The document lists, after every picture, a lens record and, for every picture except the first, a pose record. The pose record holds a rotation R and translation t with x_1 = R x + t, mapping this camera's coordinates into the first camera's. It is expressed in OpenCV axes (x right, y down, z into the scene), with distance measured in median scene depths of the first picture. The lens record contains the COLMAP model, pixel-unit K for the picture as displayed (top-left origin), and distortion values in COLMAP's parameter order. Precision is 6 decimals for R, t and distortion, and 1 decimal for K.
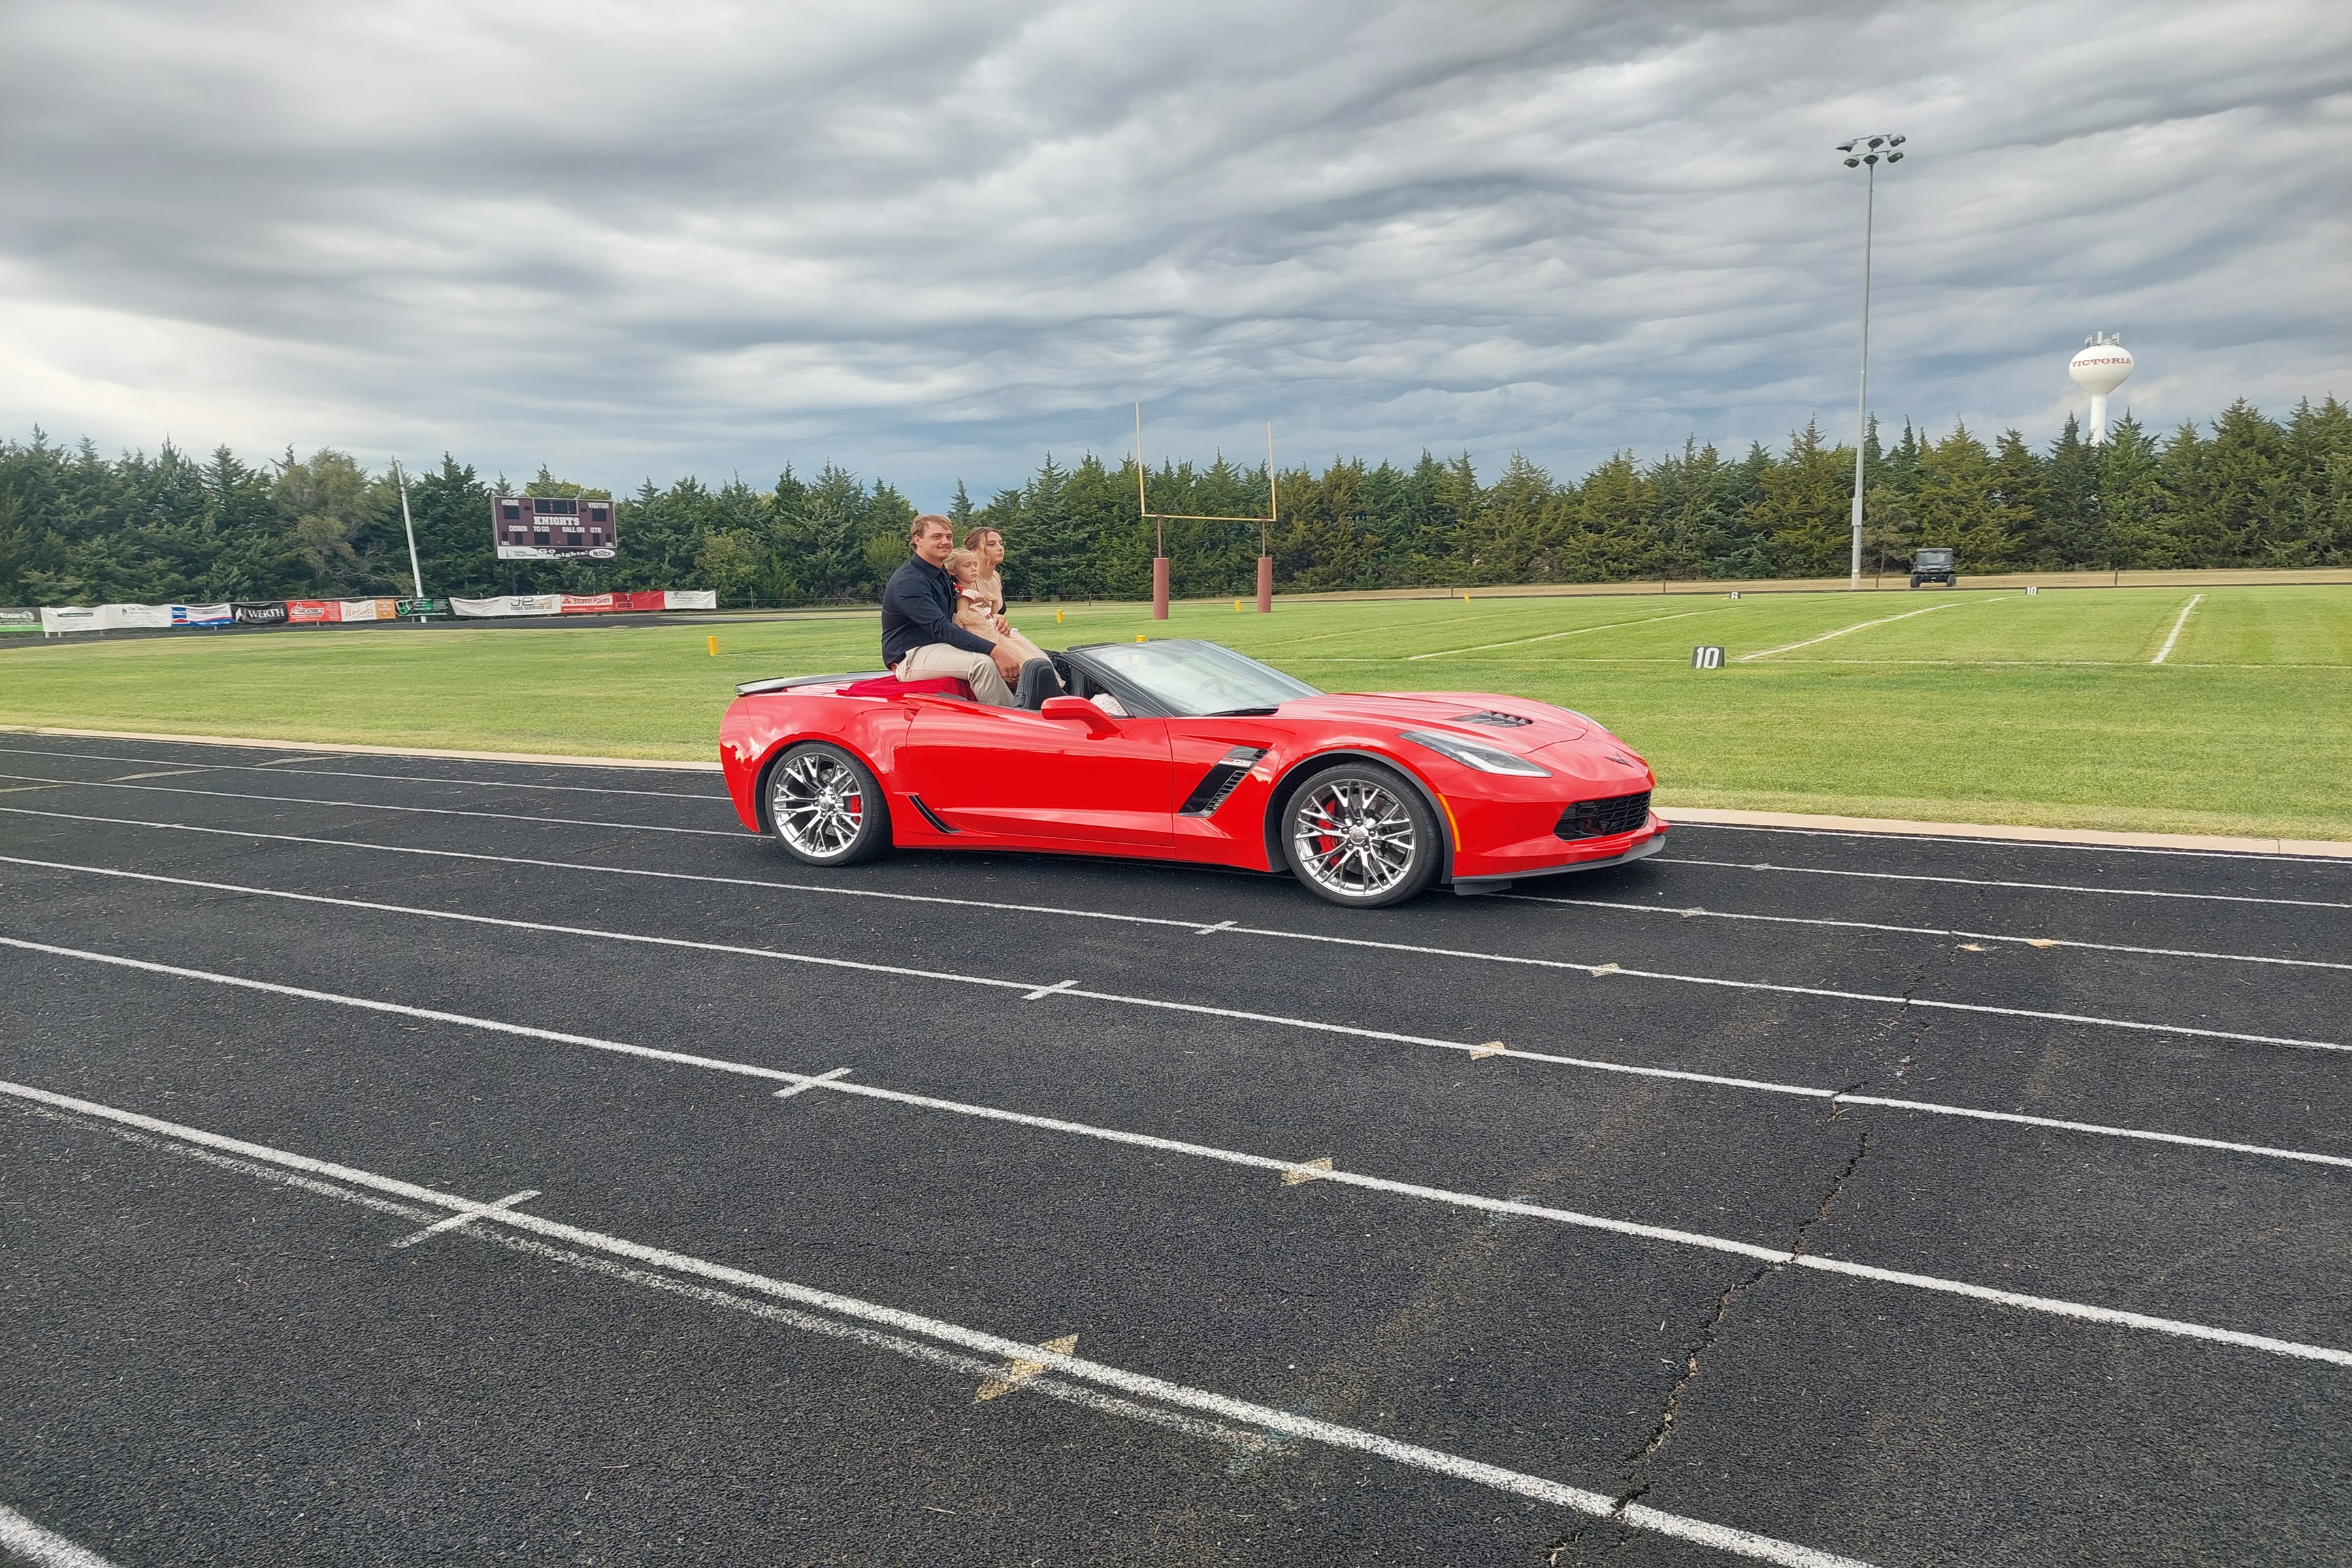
lens RADIAL K [[1666.5, 0, 1197.6], [0, 1666.5, 792.8], [0, 0, 1]] dist [0.058269, -0.071582]
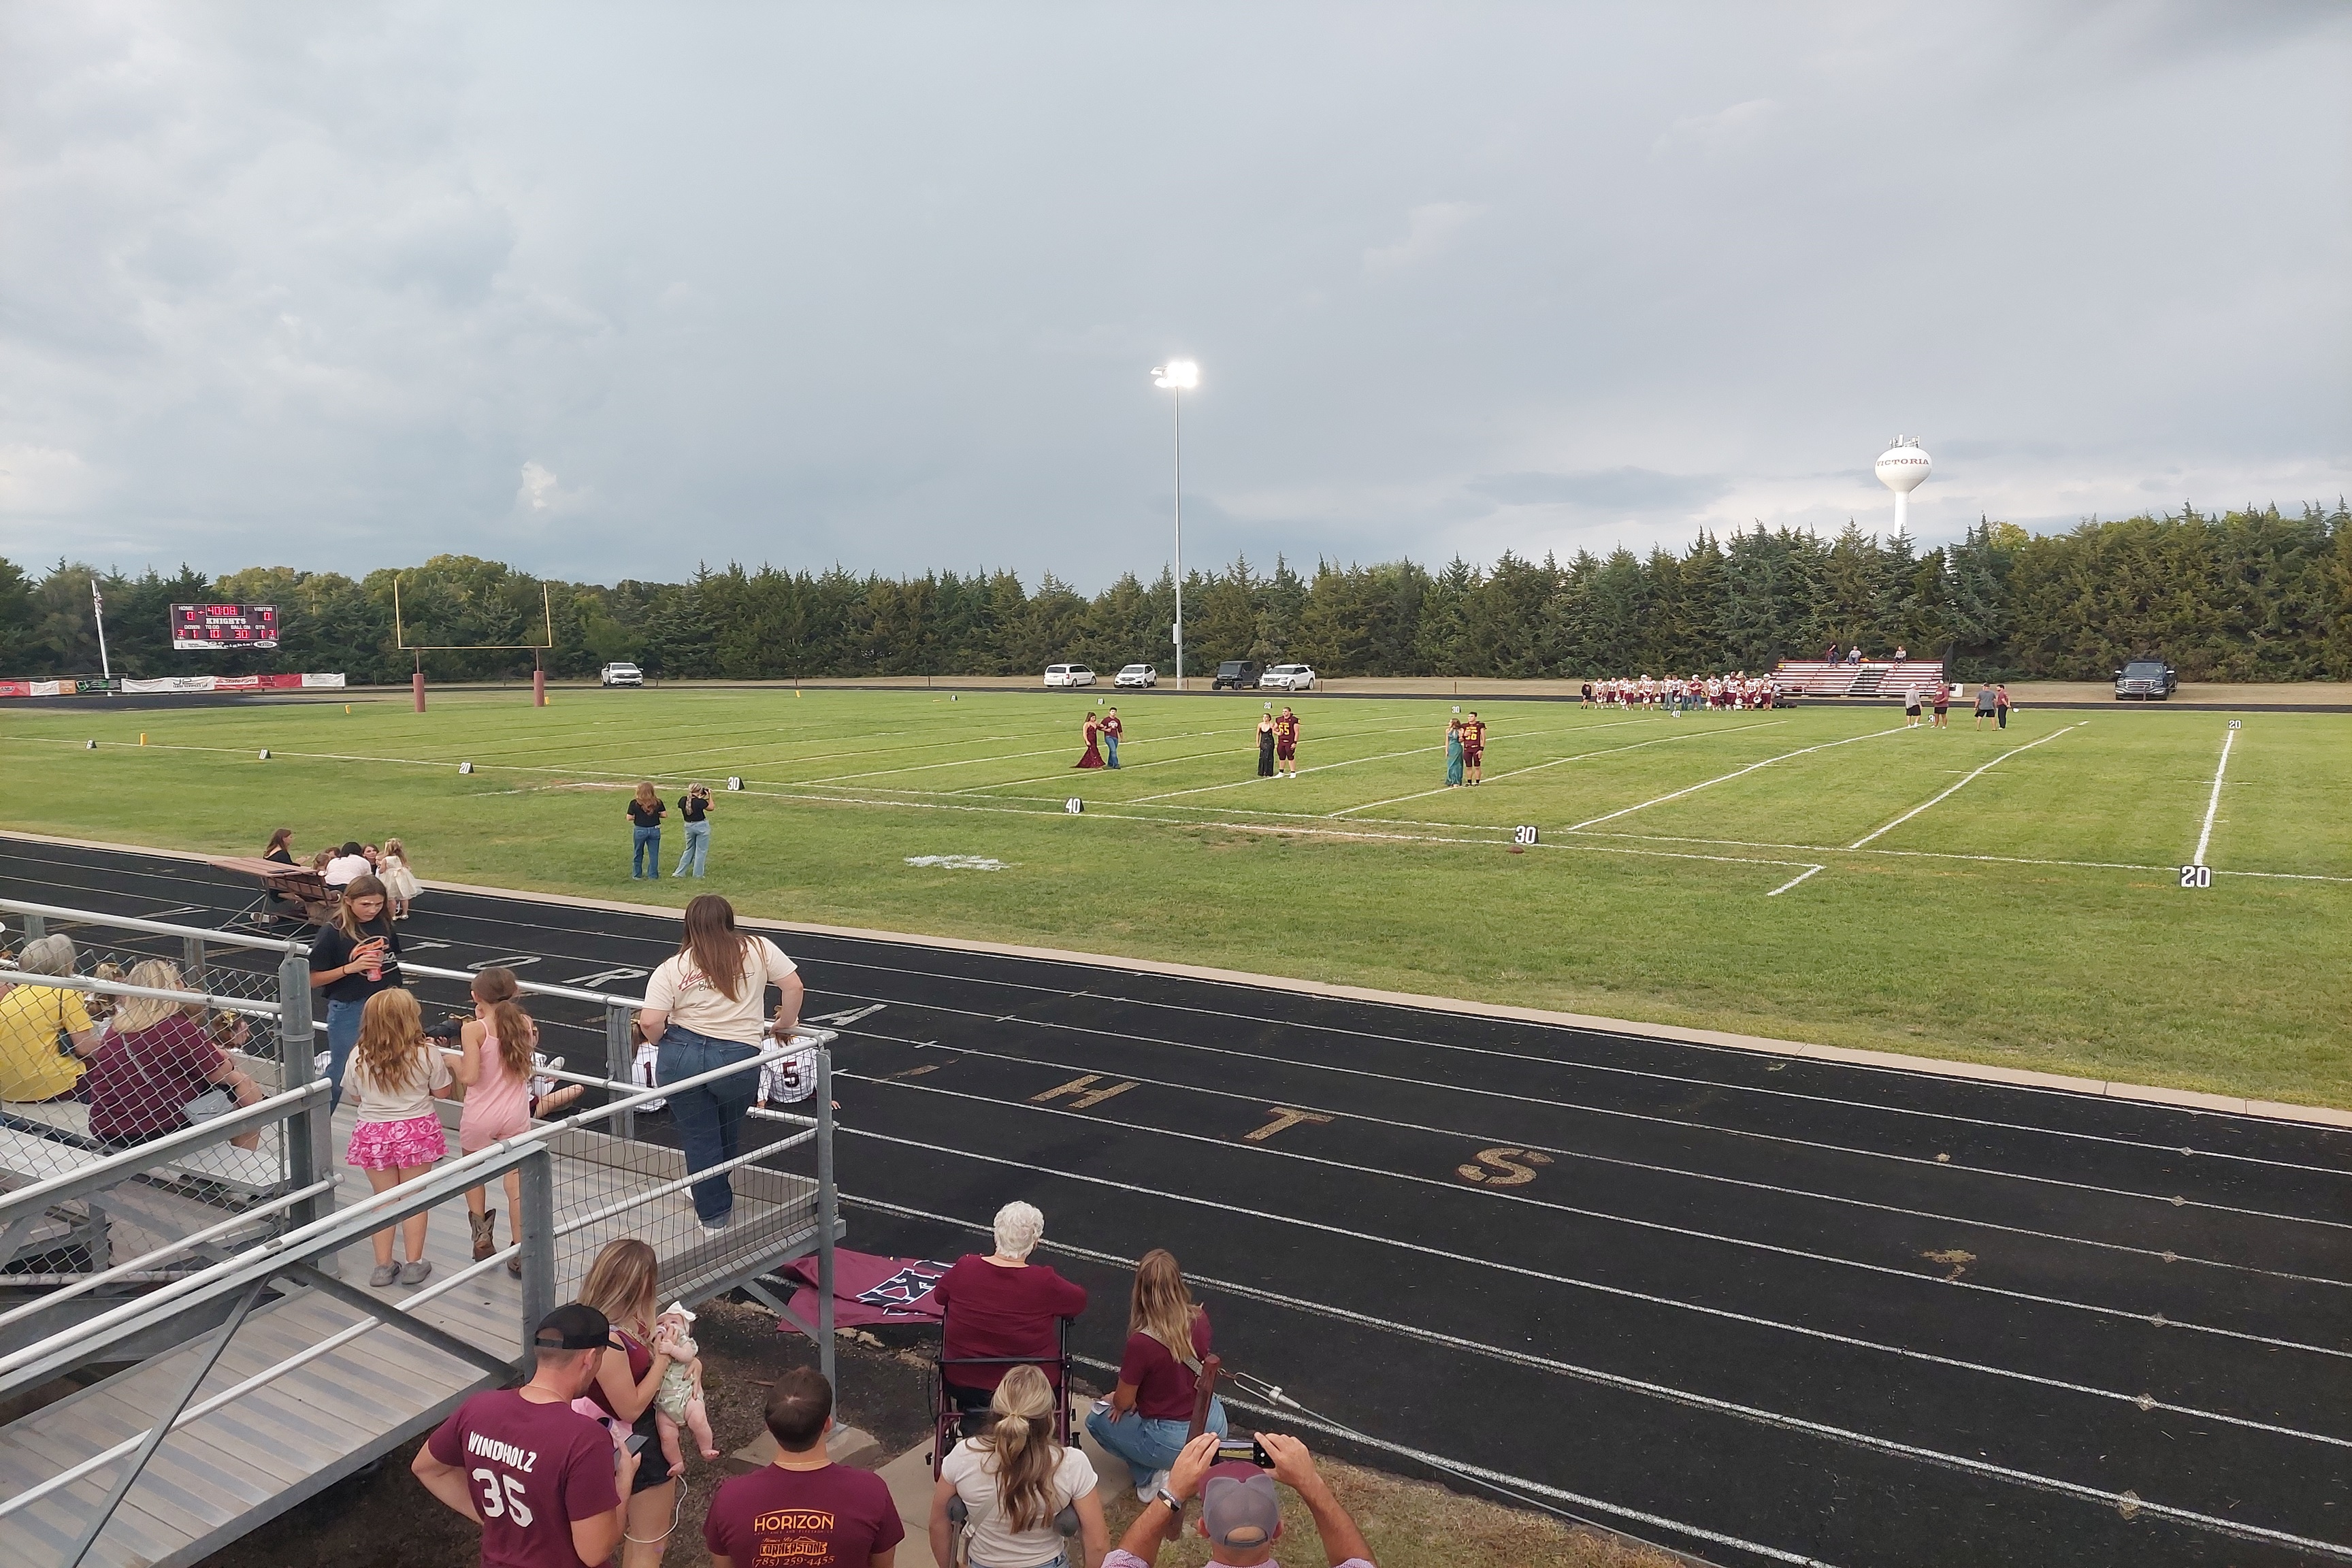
lens RADIAL K [[1666.5, 0, 1166.0], [0, 1666.5, 760.7], [0, 0, 1]] dist [0.058269, -0.071582]
pose [[0.998577, 0.021662, -0.048728, 0.434979], [-0.023990, 0.998574, -0.047699, -0.003489], [0.047625, 0.048800, 0.997672, -0.302539]]
